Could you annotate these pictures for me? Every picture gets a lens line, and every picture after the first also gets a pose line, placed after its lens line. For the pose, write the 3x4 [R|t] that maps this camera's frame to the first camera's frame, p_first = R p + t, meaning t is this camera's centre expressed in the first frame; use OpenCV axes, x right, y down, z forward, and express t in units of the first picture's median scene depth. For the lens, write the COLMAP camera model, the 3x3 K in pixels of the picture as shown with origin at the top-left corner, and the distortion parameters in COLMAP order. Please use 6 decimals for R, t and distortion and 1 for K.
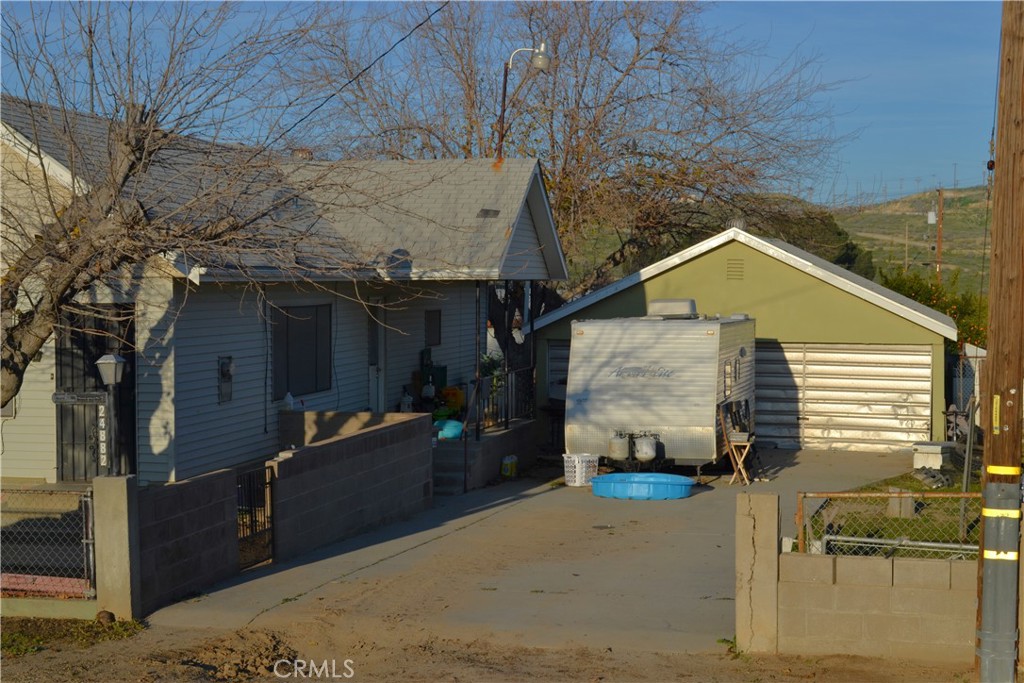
lens RADIAL K [[1712.9, 0, 512.0], [0, 1712.9, 341.5], [0, 0, 1]] dist [-0.011913, 0.063211]
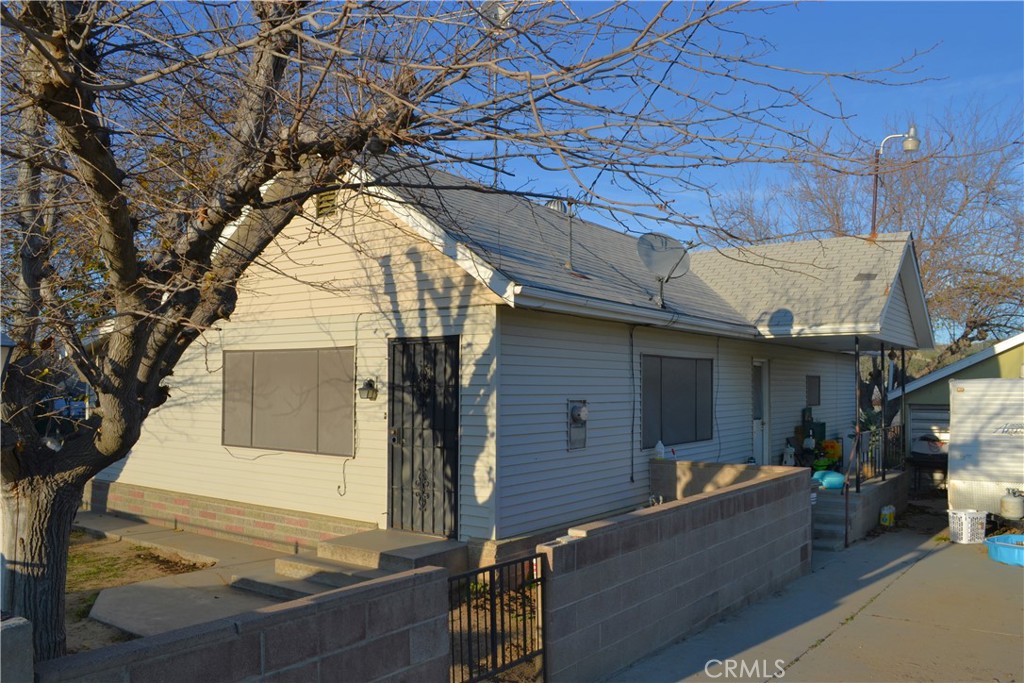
lens RADIAL K [[819.7, 0, 512.0], [0, 819.7, 341.5], [0, 0, 1]] dist [-0.079854, 0.004841]
pose [[0.919531, -0.015831, -0.392698, -0.021886], [-0.020019, 0.996005, -0.087027, 0.014990], [0.392506, 0.087885, 0.915541, 0.517716]]
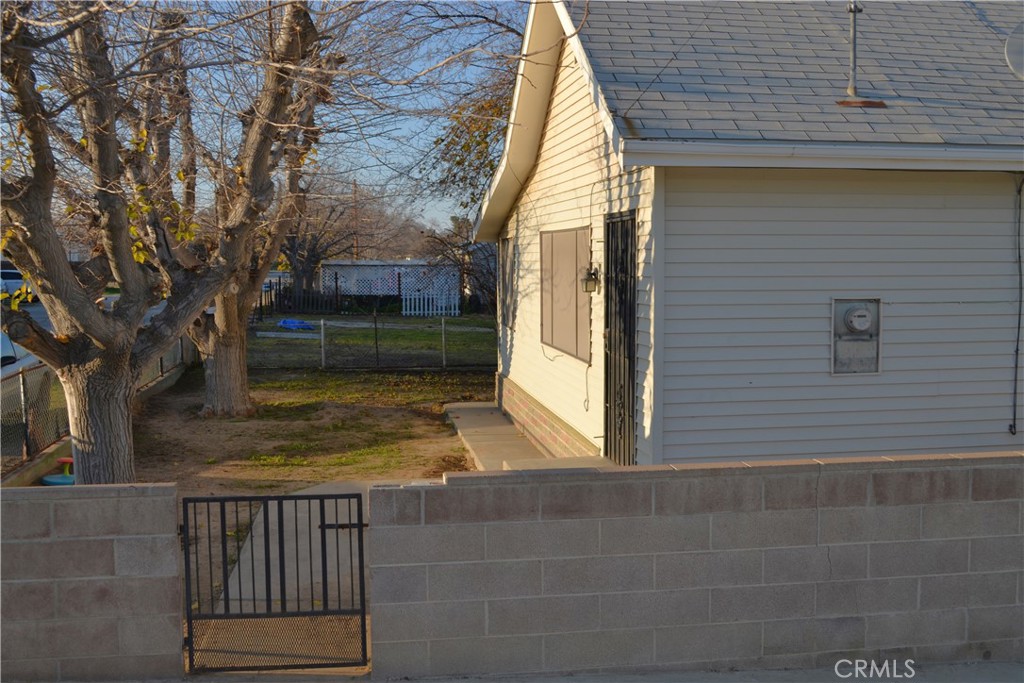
lens RADIAL K [[1080.4, 0, 512.0], [0, 1080.4, 341.5], [0, 0, 1]] dist [-0.059492, 0.013902]
pose [[0.358905, 0.071525, -0.930630, 0.130929], [-0.029042, 0.997433, 0.065459, 0.002364], [0.932922, 0.003534, 0.360060, 0.675547]]
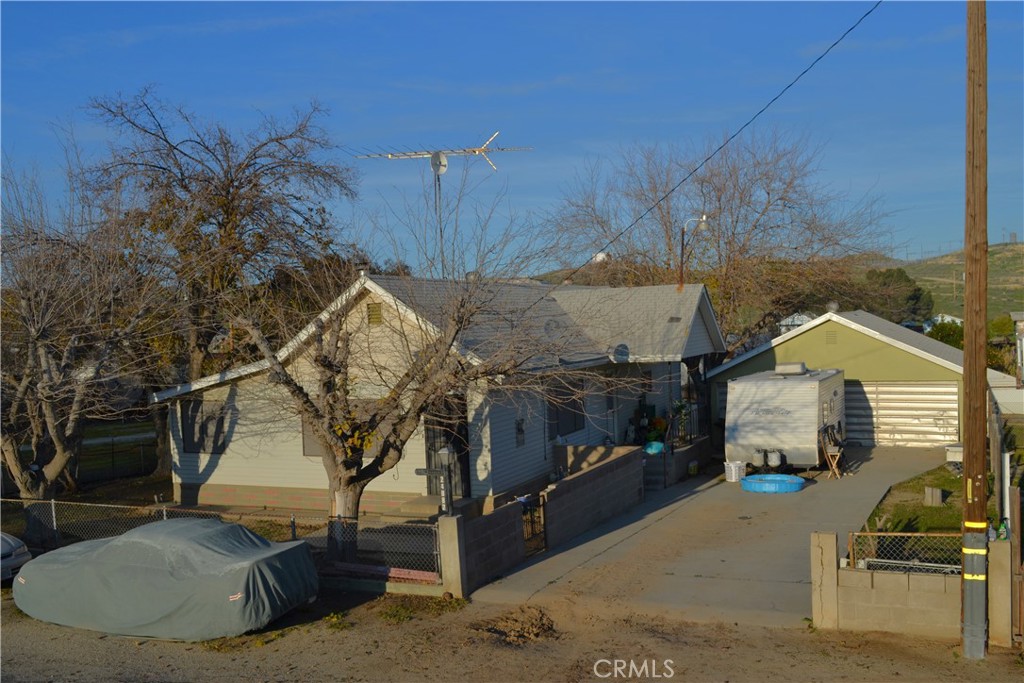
lens RADIAL K [[1012.9, 0, 512.0], [0, 1012.9, 341.5], [0, 0, 1]] dist [-0.061095, 0.004771]
pose [[0.980846, -0.033483, -0.191885, 0.022076], [0.031638, 0.999419, -0.012676, -0.051626], [0.192198, 0.006363, 0.981335, -0.008366]]
